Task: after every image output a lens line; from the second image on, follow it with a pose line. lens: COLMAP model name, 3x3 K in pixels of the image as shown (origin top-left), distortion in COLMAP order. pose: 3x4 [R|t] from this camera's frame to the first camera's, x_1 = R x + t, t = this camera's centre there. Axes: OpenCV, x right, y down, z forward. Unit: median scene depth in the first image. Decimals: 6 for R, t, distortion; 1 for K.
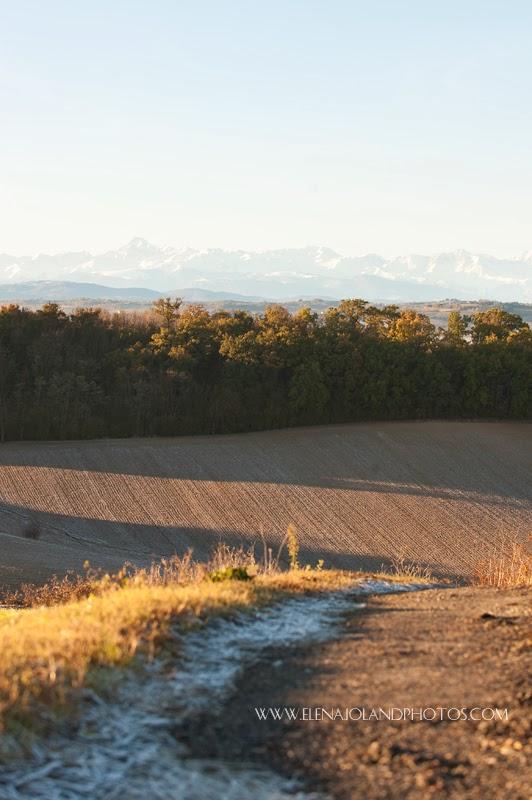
lens RADIAL K [[1862.2, 0, 261.5], [0, 1862.2, 404.9], [0, 0, 1]] dist [-0.093447, 0.000000]
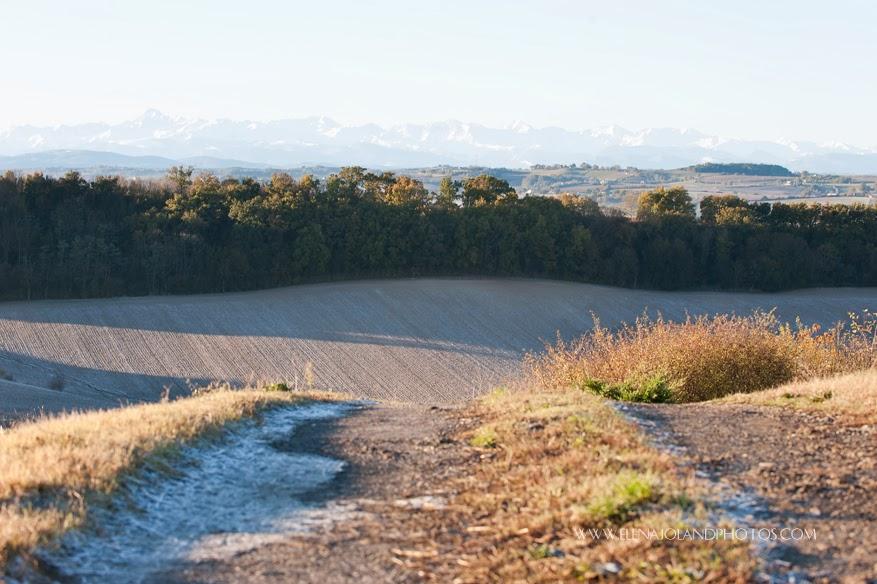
lens RADIAL K [[2041.5, 0, 438.3], [0, 2041.5, 289.8], [0, 0, 1]] dist [-0.093447, 0.000000]
pose [[0.995837, -0.005011, 0.091015, -0.009541], [0.003455, 0.999845, 0.017242, -0.005533], [-0.091087, -0.016855, 0.995700, -0.189112]]
